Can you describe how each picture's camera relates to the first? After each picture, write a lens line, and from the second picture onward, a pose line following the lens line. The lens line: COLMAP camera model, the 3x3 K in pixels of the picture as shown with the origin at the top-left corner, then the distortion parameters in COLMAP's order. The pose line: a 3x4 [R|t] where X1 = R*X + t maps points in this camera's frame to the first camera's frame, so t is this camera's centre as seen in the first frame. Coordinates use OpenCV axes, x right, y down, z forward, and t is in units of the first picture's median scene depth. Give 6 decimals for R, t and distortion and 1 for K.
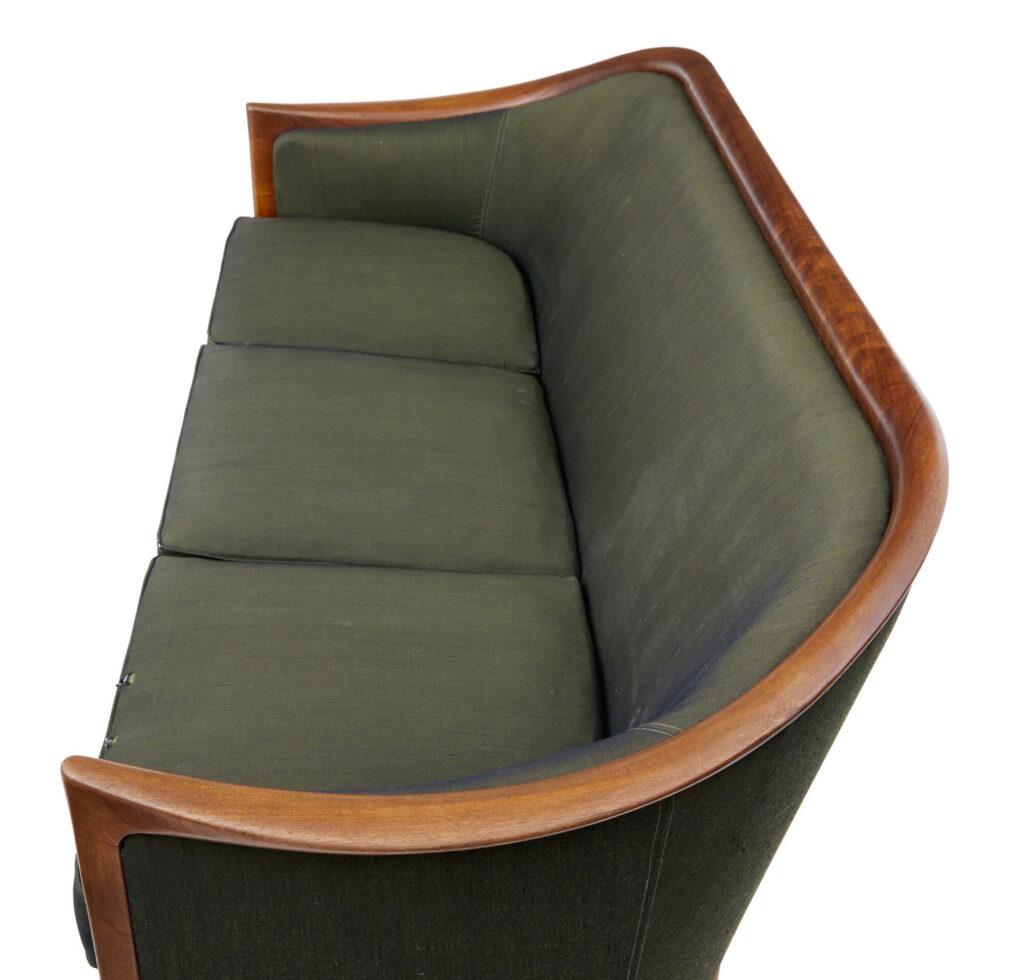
lens RADIAL K [[1389.4, 0, 476.8], [0, 1389.4, 487.8], [0, 0, 1]] dist [0.046330, 0.000000]
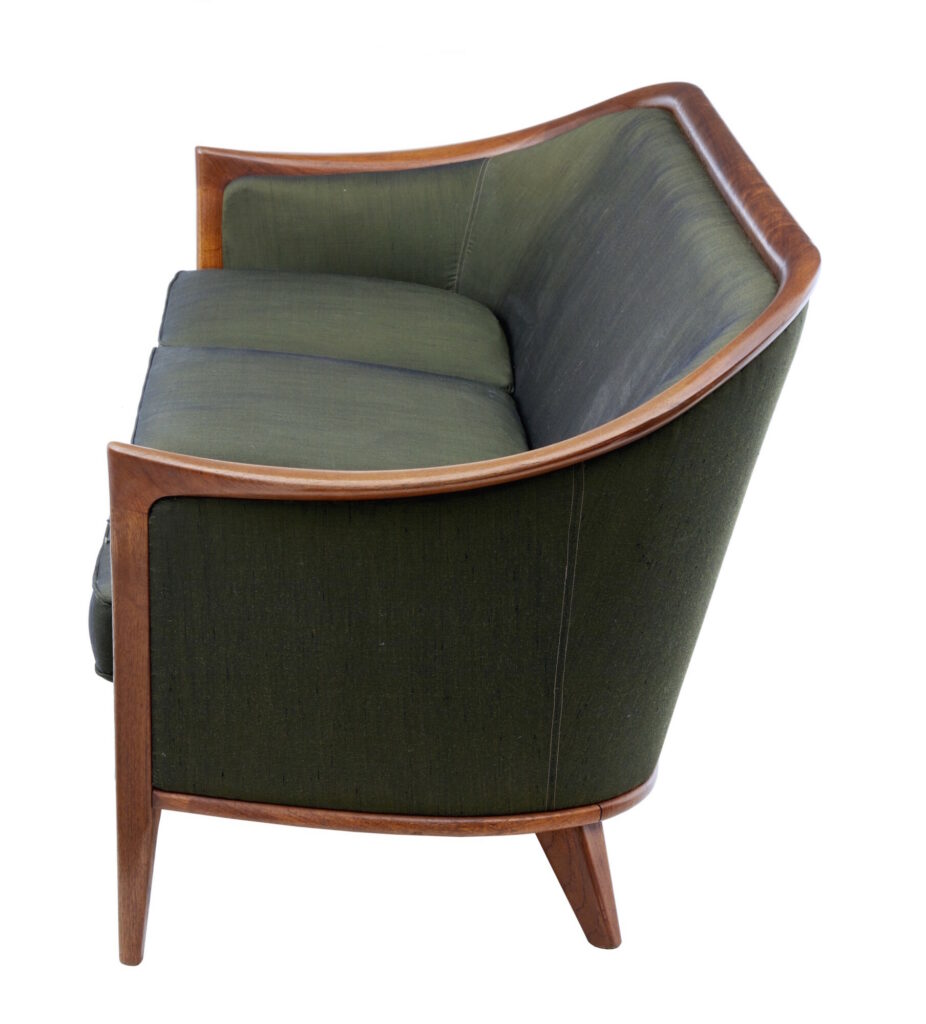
lens RADIAL K [[2205.6, 0, 463.9], [0, 2205.6, 512.1], [0, 0, 1]] dist [0.023984, 0.000000]
pose [[0.999849, 0.017402, -0.000344, 0.013699], [-0.017137, 0.980787, -0.194326, 0.273709], [-0.003045, 0.194302, 0.980937, -0.414307]]
